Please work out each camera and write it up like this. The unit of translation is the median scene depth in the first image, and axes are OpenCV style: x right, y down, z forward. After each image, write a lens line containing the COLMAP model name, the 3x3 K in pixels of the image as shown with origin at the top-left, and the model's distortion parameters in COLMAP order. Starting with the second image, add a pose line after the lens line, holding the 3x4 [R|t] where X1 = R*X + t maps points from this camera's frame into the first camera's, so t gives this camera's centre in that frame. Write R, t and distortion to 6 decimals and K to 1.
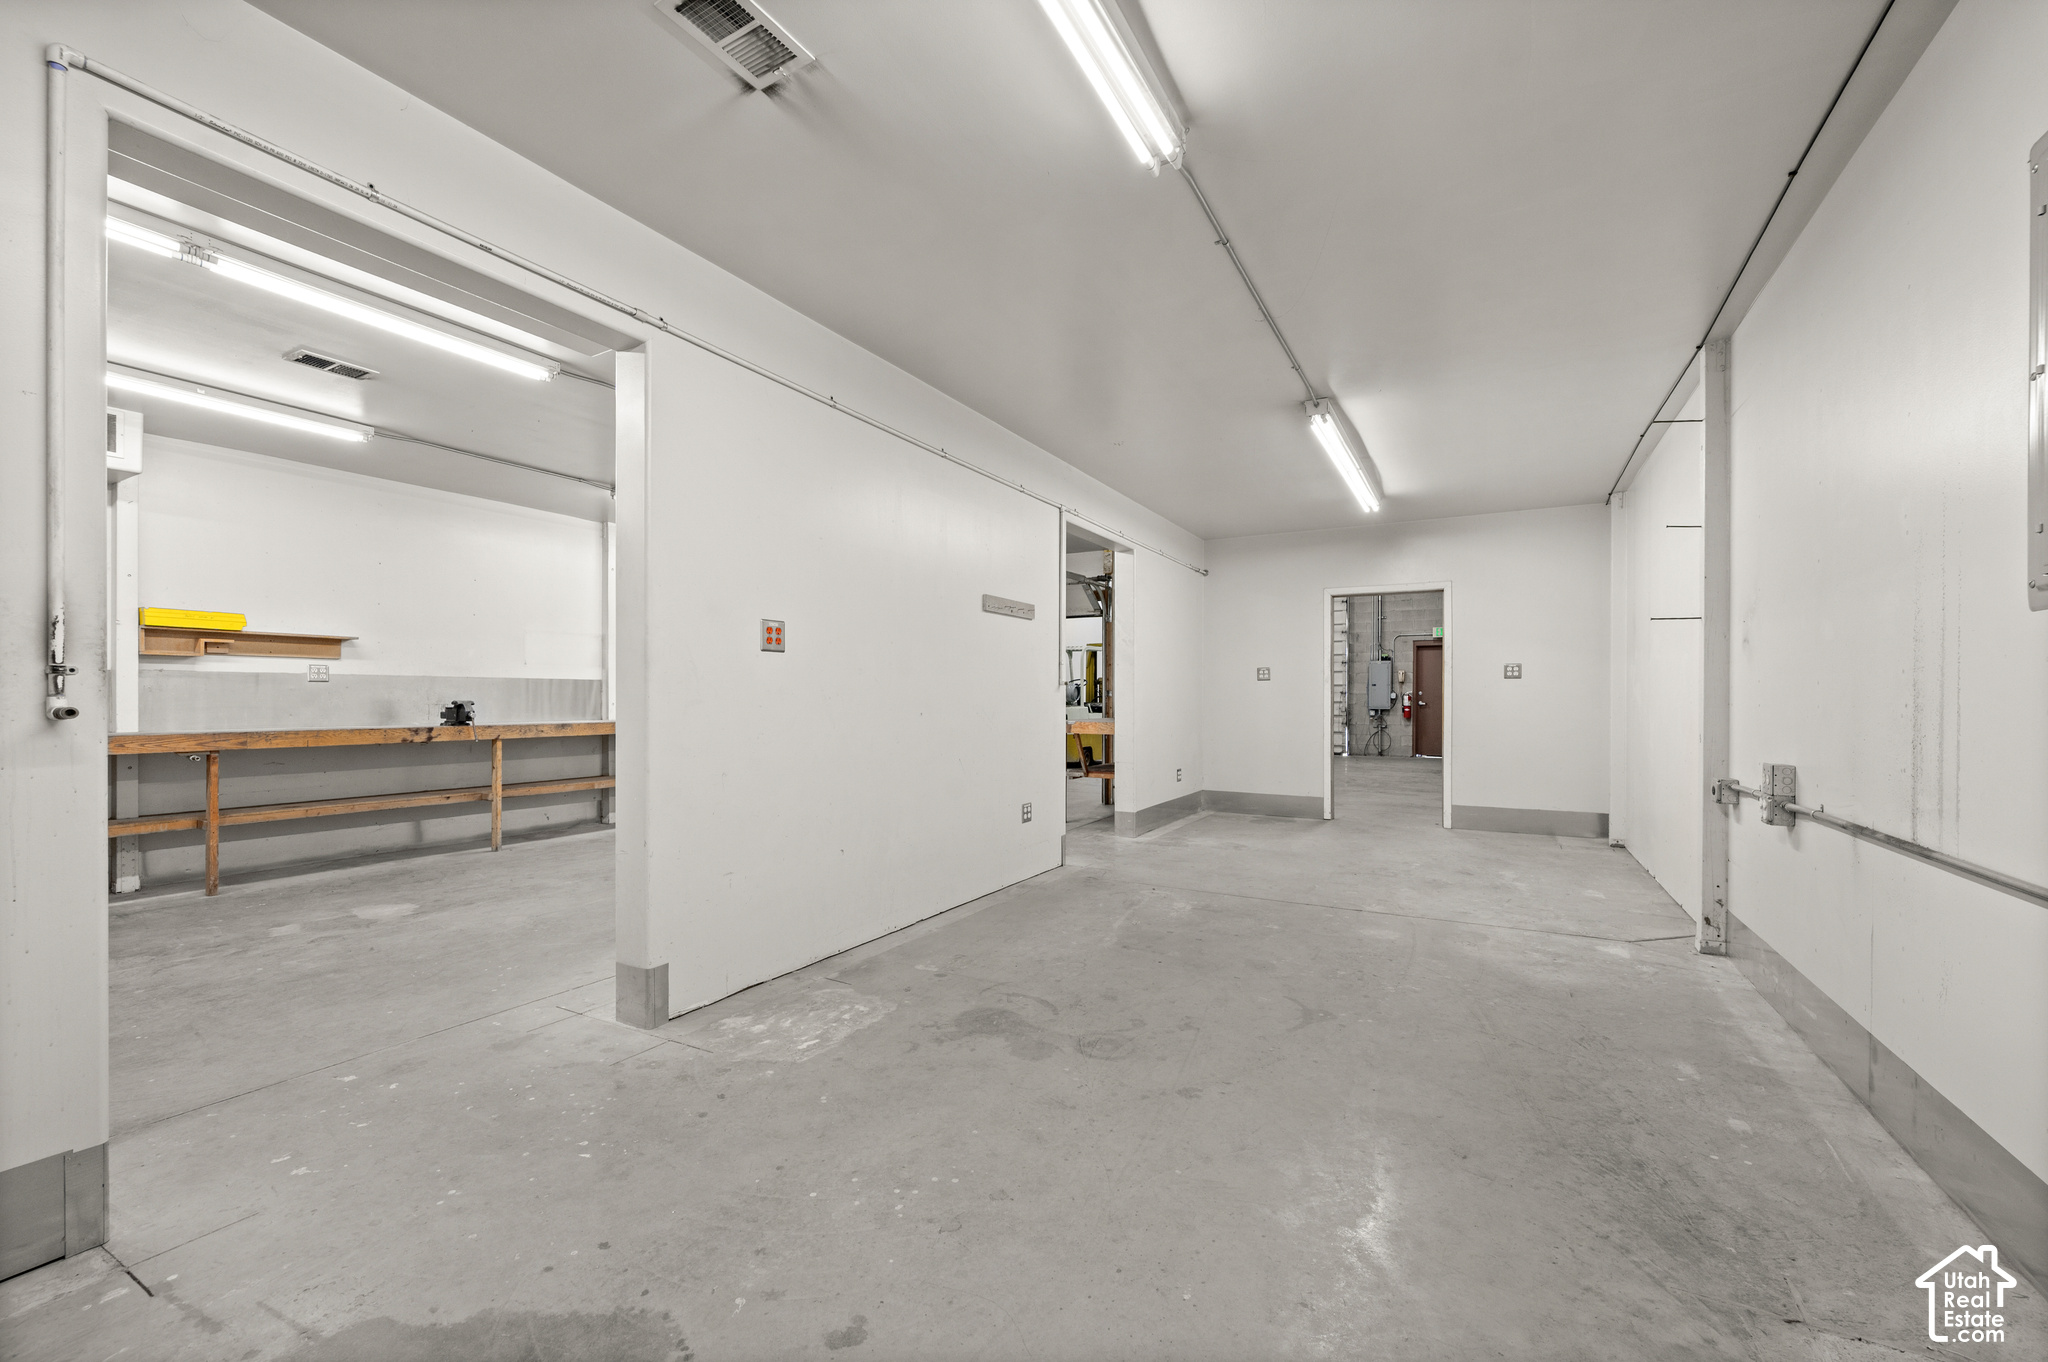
lens RADIAL K [[845.2, 0, 1023.8], [0, 845.2, 692.9], [0, 0, 1]] dist [-0.000779, -0.000465]
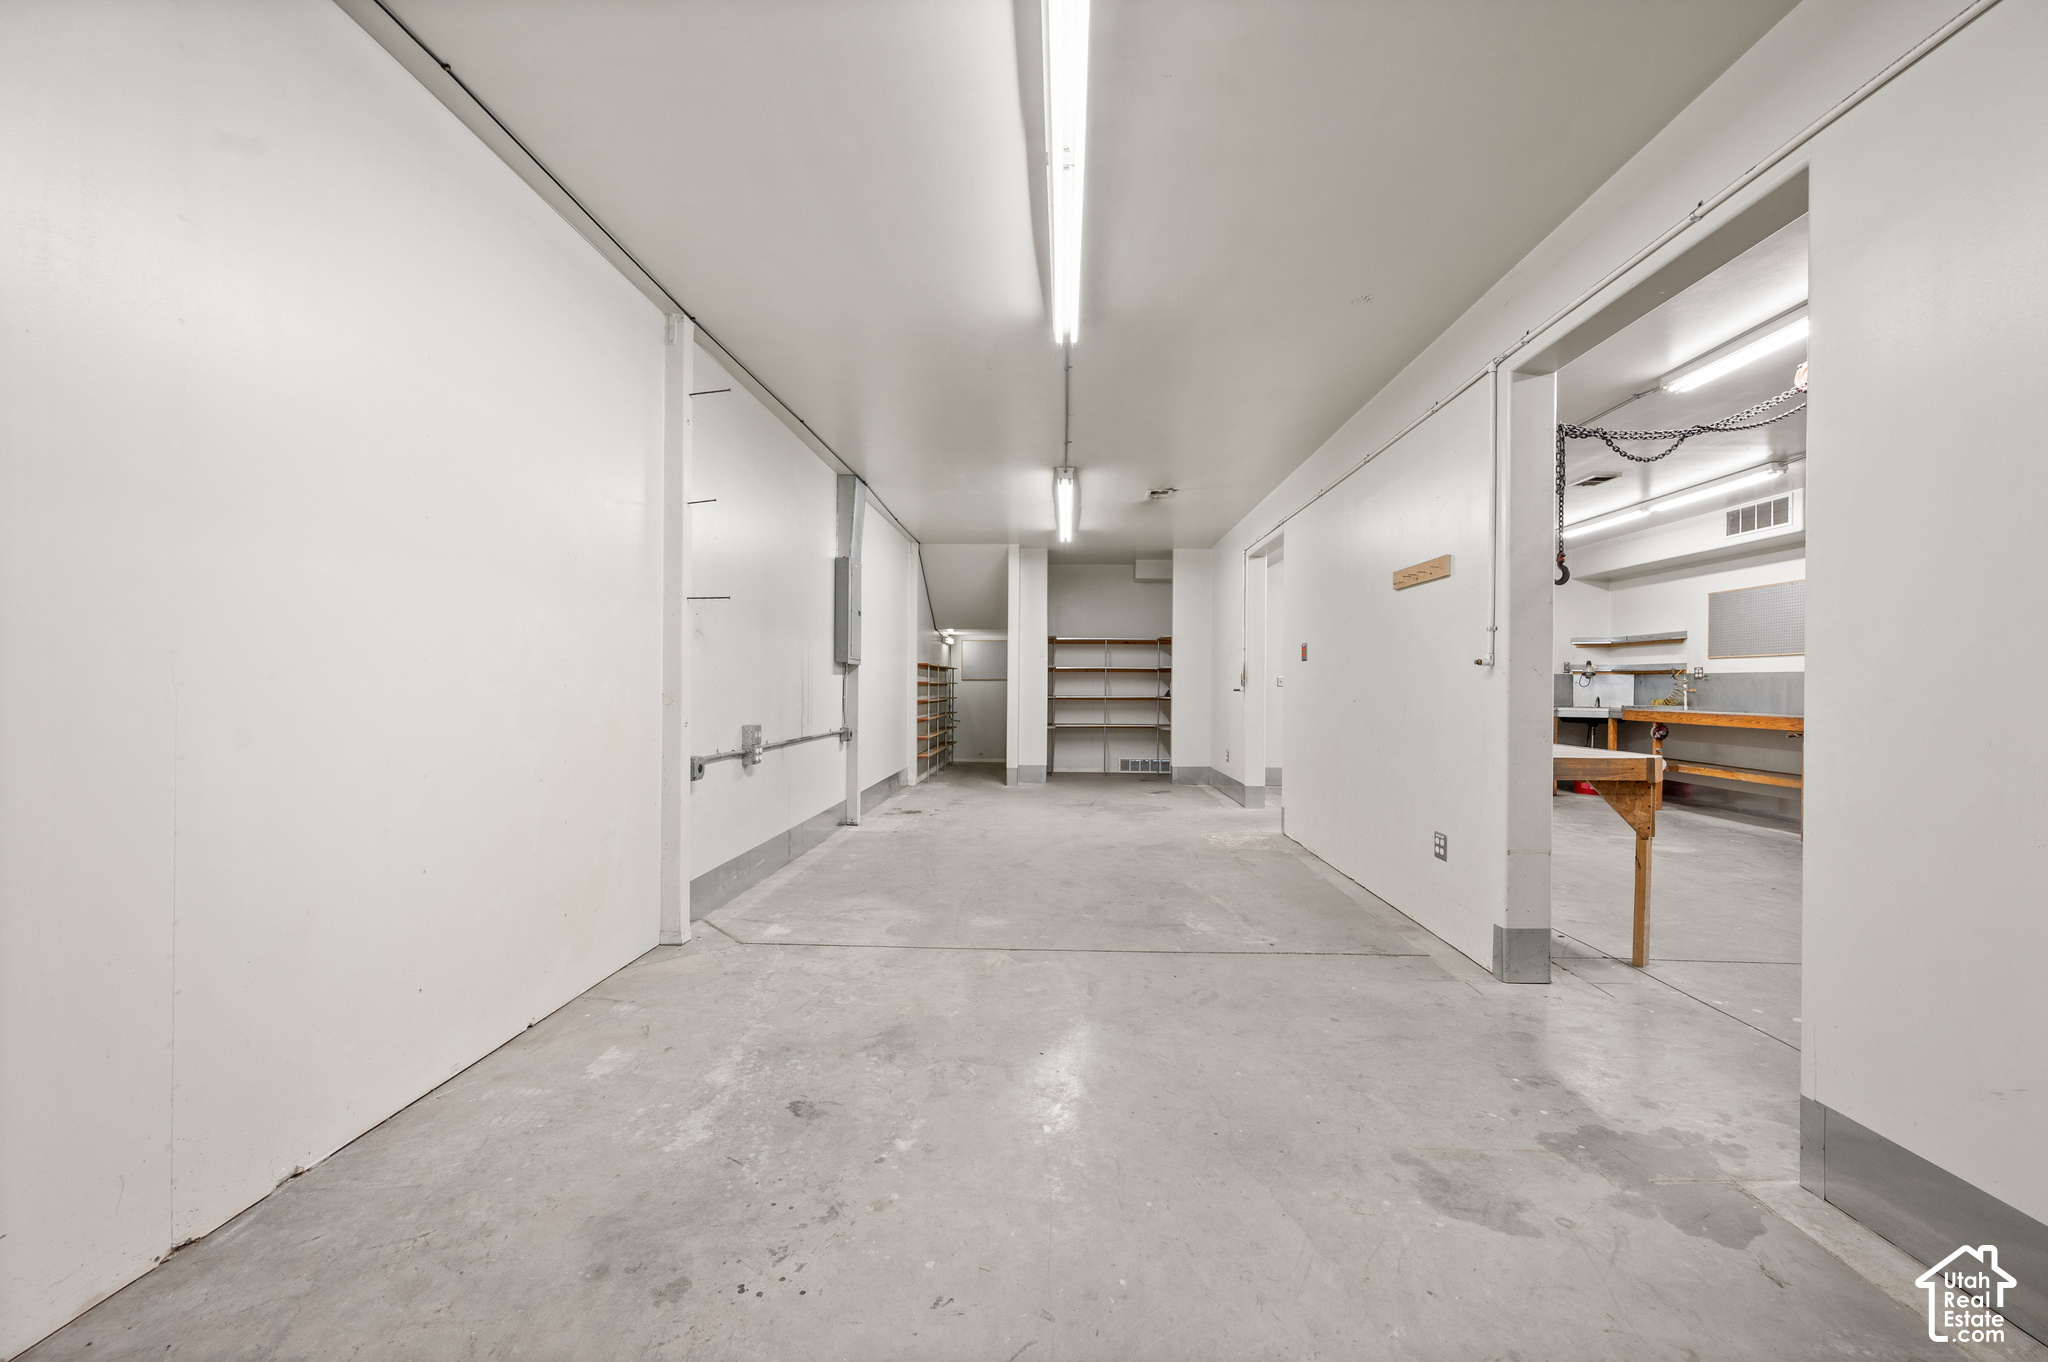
lens RADIAL K [[845.2, 0, 1023.2], [0, 845.2, 685.1], [0, 0, 1]] dist [-0.000779, -0.000465]
pose [[-0.900998, -0.003852, -0.433807, 0.828737], [-0.003657, 0.999992, -0.001283, 0.008101], [0.433809, 0.000431, -0.901005, 1.940118]]
